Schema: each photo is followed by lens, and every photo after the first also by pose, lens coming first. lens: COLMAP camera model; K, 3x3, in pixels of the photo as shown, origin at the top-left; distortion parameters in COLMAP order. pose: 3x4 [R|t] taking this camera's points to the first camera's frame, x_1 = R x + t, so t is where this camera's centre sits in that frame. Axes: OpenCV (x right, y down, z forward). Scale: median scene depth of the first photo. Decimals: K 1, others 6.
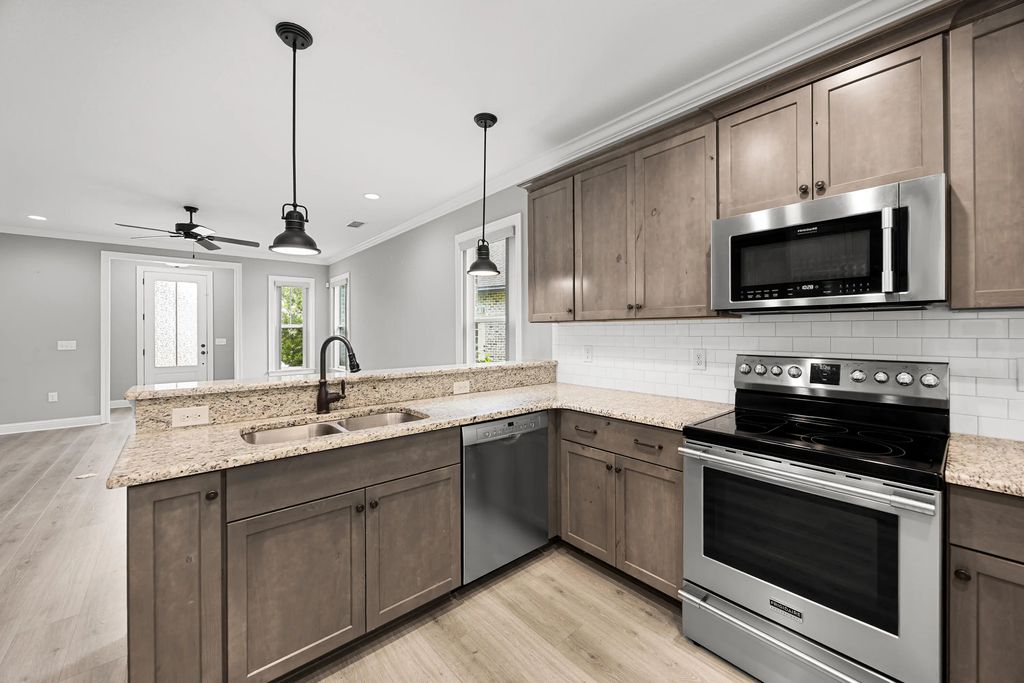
lens RADIAL K [[392.6, 0, 518.1], [0, 392.6, 333.3], [0, 0, 1]] dist [-0.002687, 0.000401]
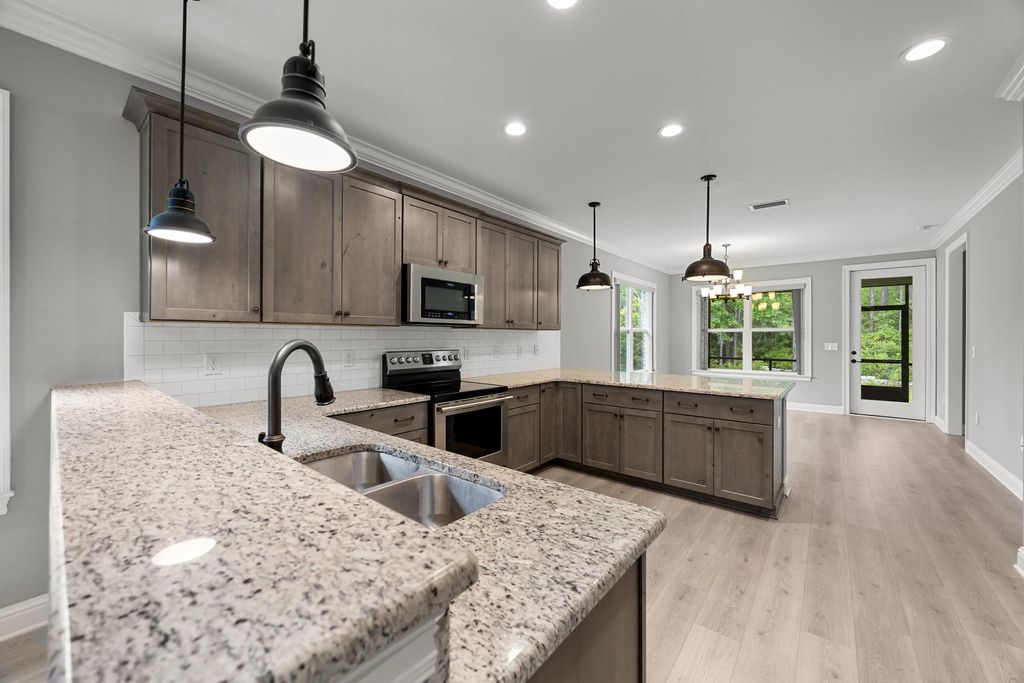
lens RADIAL K [[392.6, 0, 514.4], [0, 392.6, 336.8], [0, 0, 1]] dist [-0.002687, 0.000401]
pose [[-0.156318, 0.002889, 0.987703, -0.931392], [-0.001174, 0.999994, -0.003111, 0.000583], [-0.987706, -0.001645, -0.156314, 0.740055]]
